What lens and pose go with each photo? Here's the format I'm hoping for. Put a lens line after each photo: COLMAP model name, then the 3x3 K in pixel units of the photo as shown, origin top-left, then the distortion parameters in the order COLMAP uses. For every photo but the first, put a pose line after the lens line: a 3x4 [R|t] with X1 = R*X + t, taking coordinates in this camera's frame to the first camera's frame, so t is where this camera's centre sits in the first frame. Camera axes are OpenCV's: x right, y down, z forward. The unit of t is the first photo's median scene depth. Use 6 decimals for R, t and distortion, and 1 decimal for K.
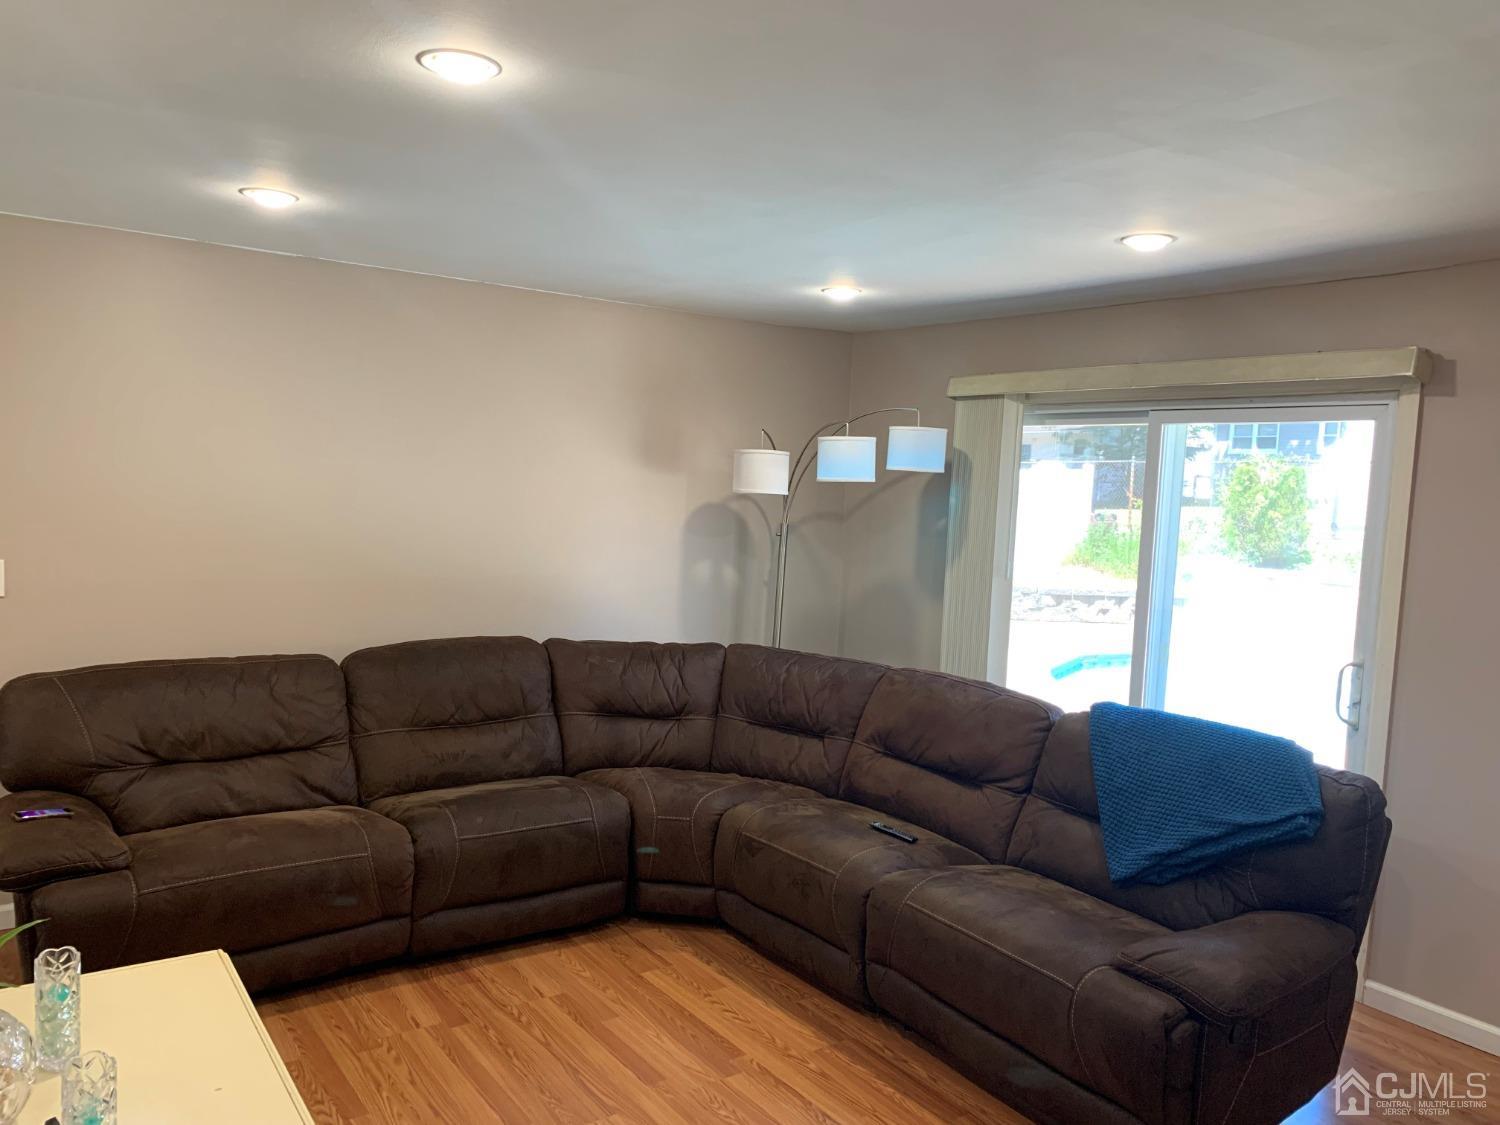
lens RADIAL K [[1169.3, 0, 727.9], [0, 1169.3, 582.5], [0, 0, 1]] dist [0.056938, -0.065877]
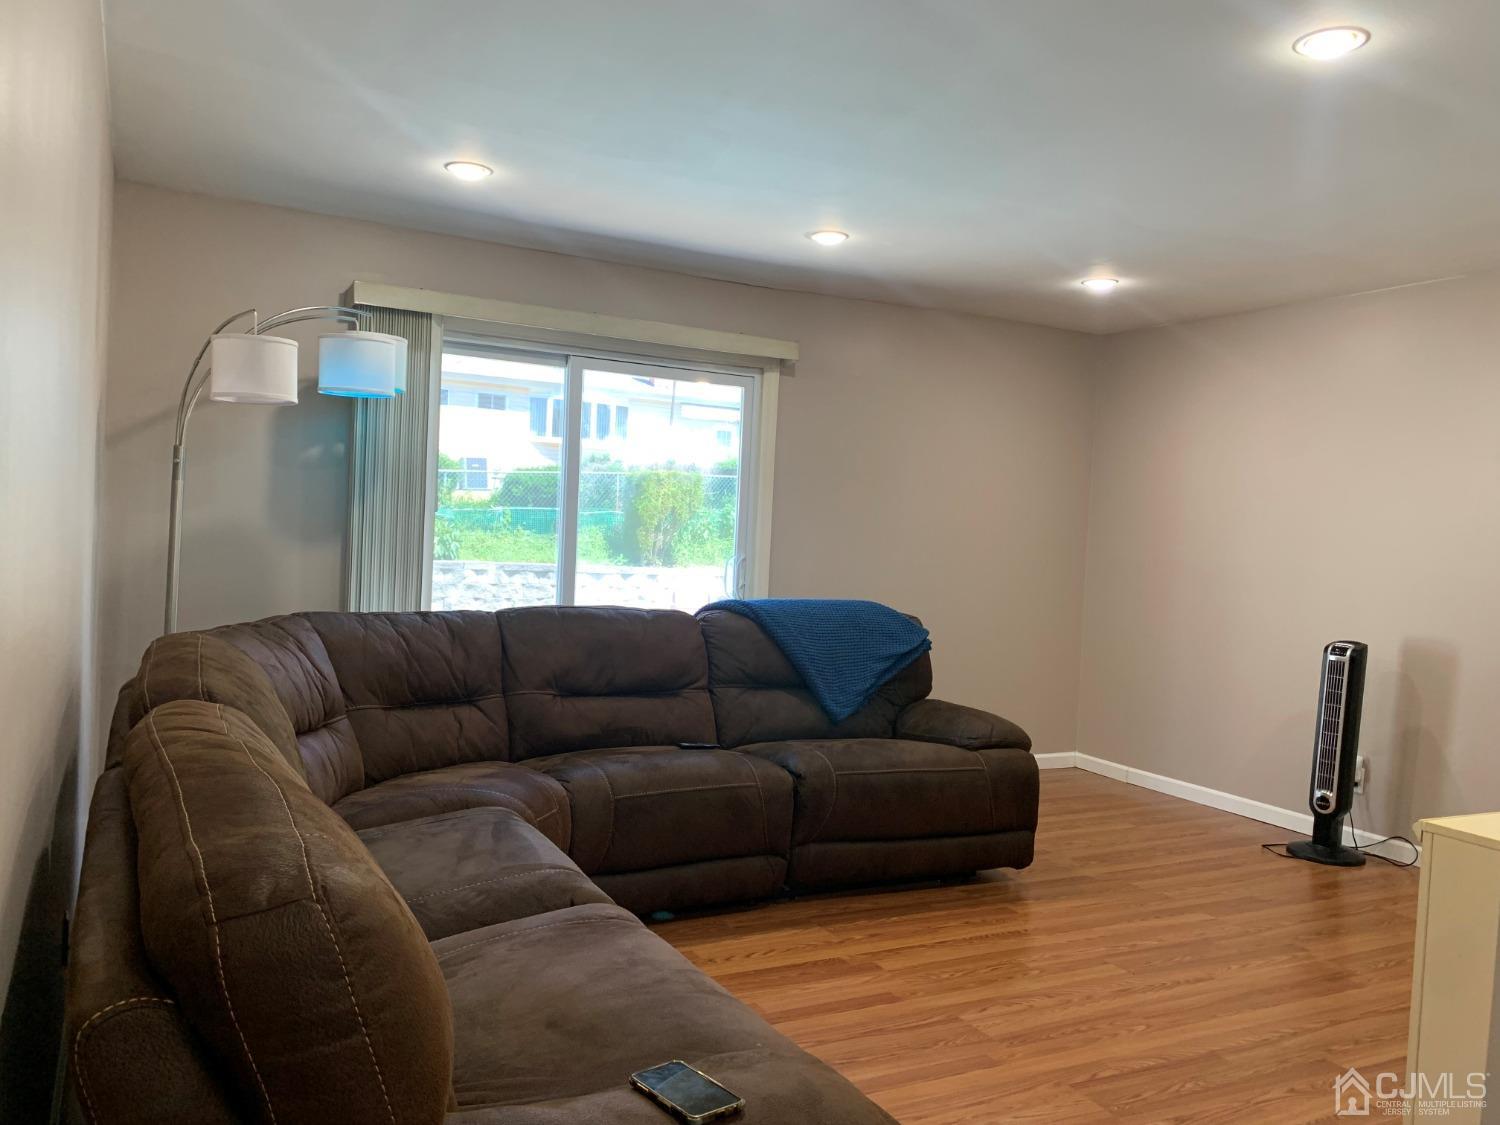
lens RADIAL K [[1169.3, 0, 747.7], [0, 1169.3, 568.2], [0, 0, 1]] dist [0.056938, -0.065877]
pose [[0.116413, -0.070969, 0.990662, -0.858605], [0.052003, 0.996511, 0.065277, -0.010277], [-0.991839, 0.043919, 0.119697, 0.813441]]
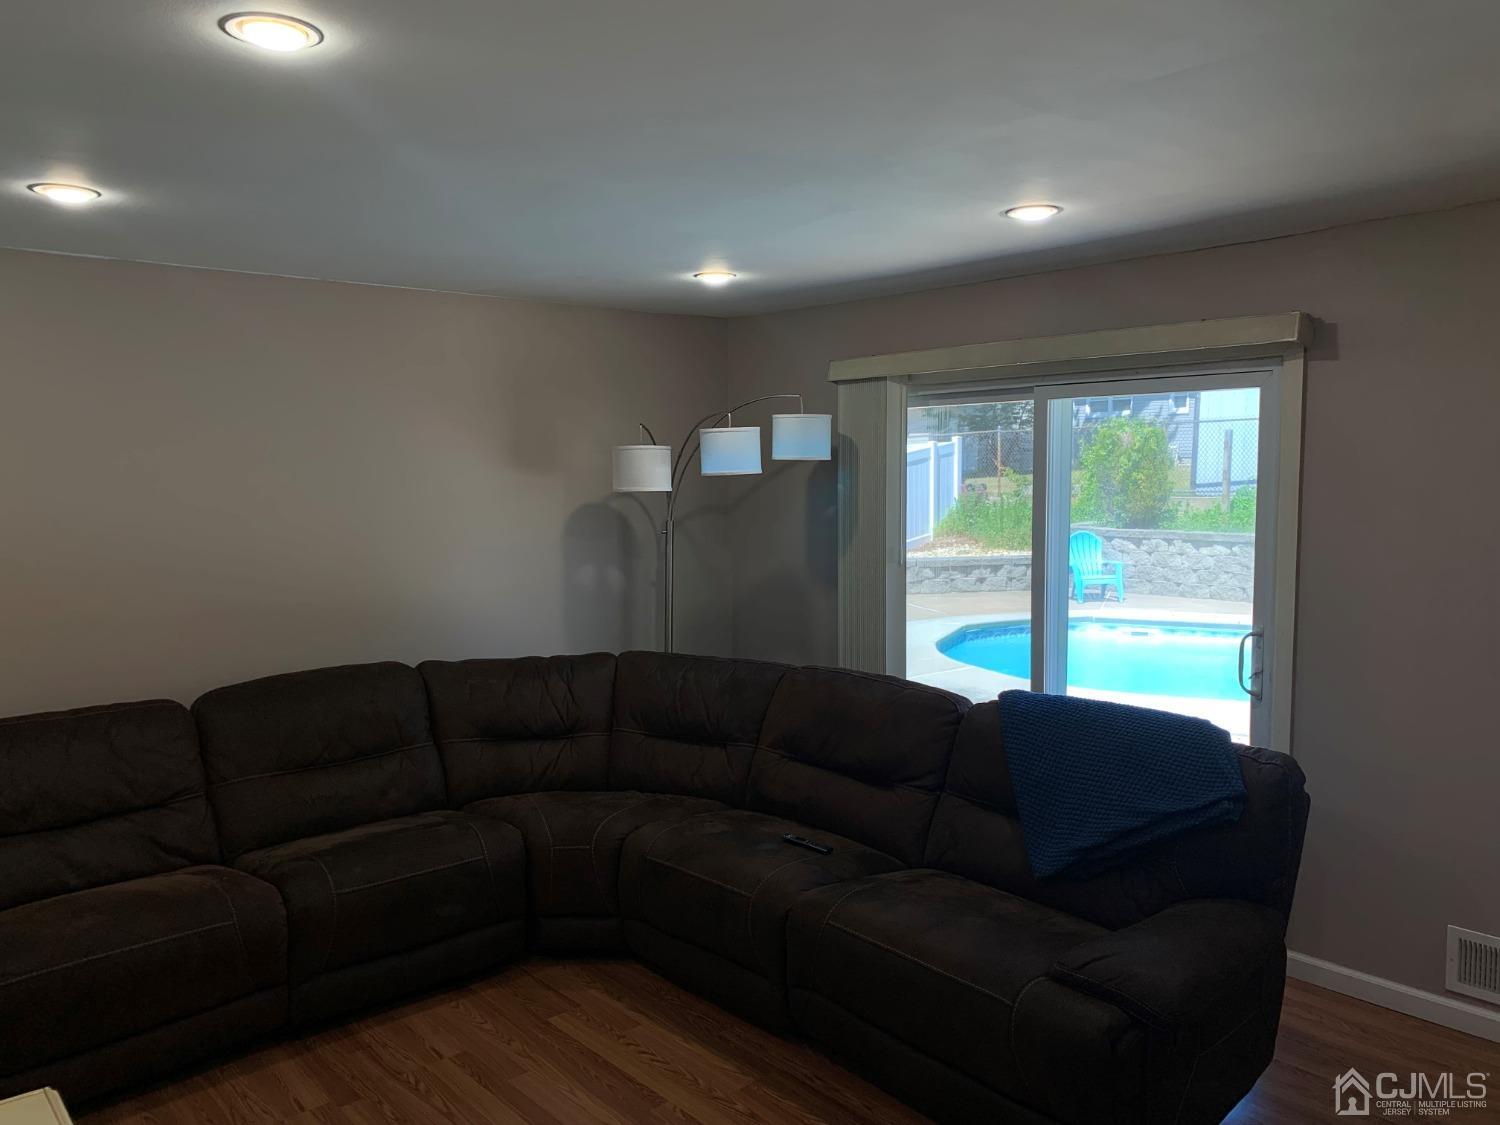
lens RADIAL K [[1169.3, 0, 727.2], [0, 1169.3, 573.1], [0, 0, 1]] dist [0.056938, -0.065877]
pose [[0.992844, -0.063068, 0.101403, -0.005546], [0.062587, 0.998008, 0.007921, -0.017181], [-0.101701, -0.001518, 0.994814, 0.060764]]
